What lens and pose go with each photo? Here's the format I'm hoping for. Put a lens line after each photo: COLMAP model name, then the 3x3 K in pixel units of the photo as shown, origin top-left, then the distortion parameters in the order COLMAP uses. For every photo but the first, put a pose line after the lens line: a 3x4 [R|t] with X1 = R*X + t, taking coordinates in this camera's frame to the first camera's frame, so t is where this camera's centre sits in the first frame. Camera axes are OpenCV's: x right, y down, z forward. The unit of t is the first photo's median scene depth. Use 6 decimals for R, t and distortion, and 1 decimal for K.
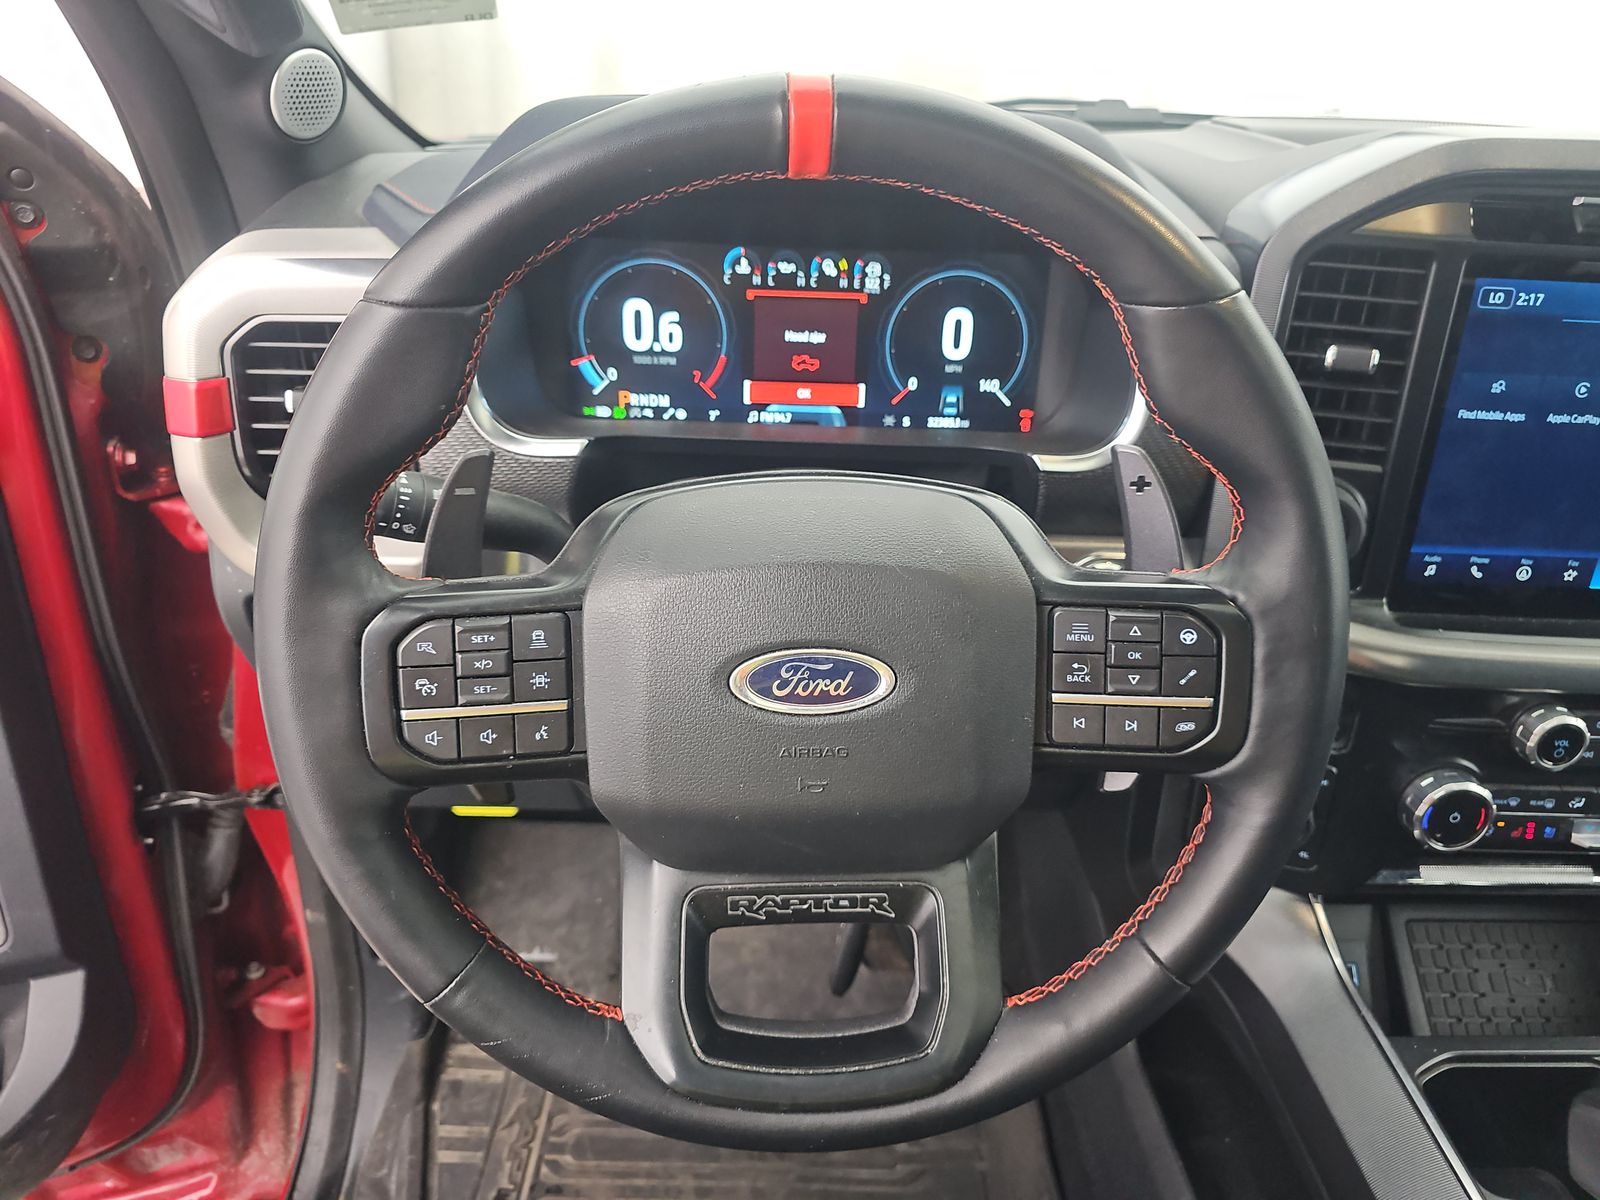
lens RADIAL K [[1088.8, 0, 798.6], [0, 1088.8, 591.5], [0, 0, 1]] dist [0.018293, -0.001242]
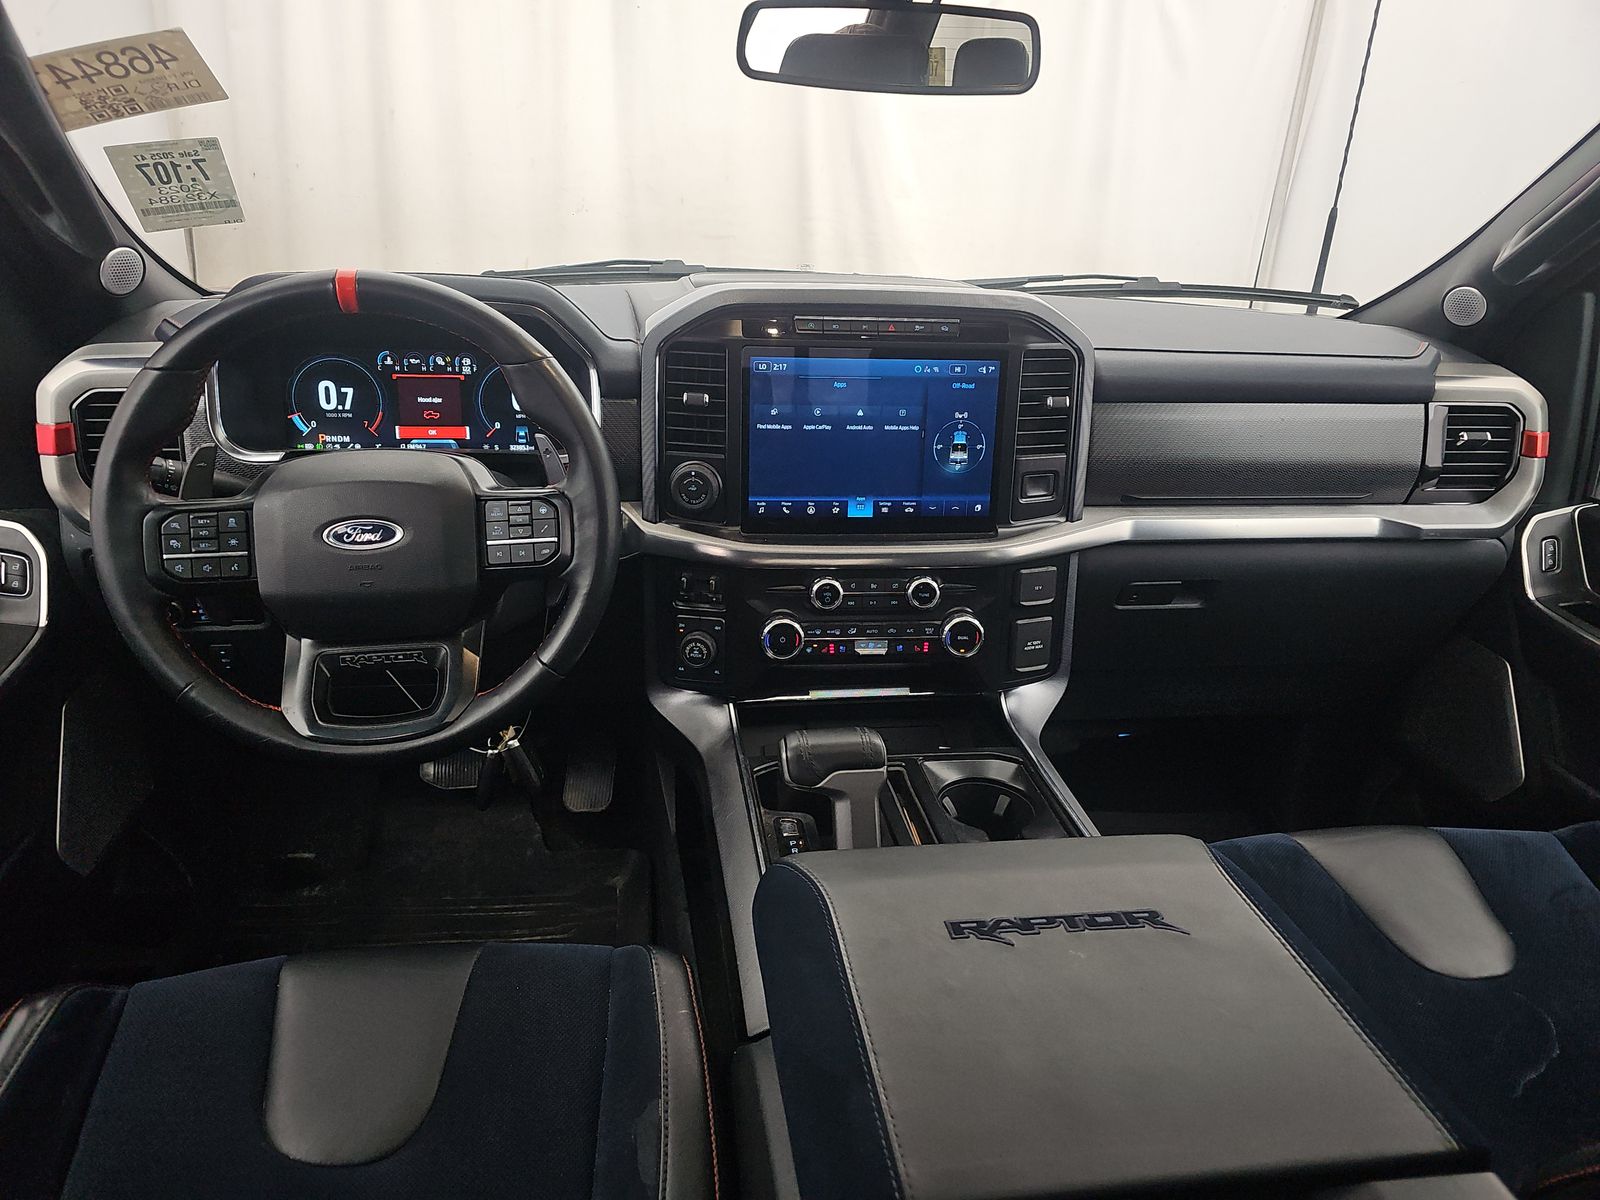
lens RADIAL K [[1088.8, 0, 798.6], [0, 1088.8, 591.5], [0, 0, 1]] dist [0.018293, -0.001242]
pose [[0.991536, -0.046364, 0.121275, 0.427602], [0.058936, 0.993015, -0.102216, 0.331564], [-0.115688, 0.108499, 0.987342, -0.884894]]
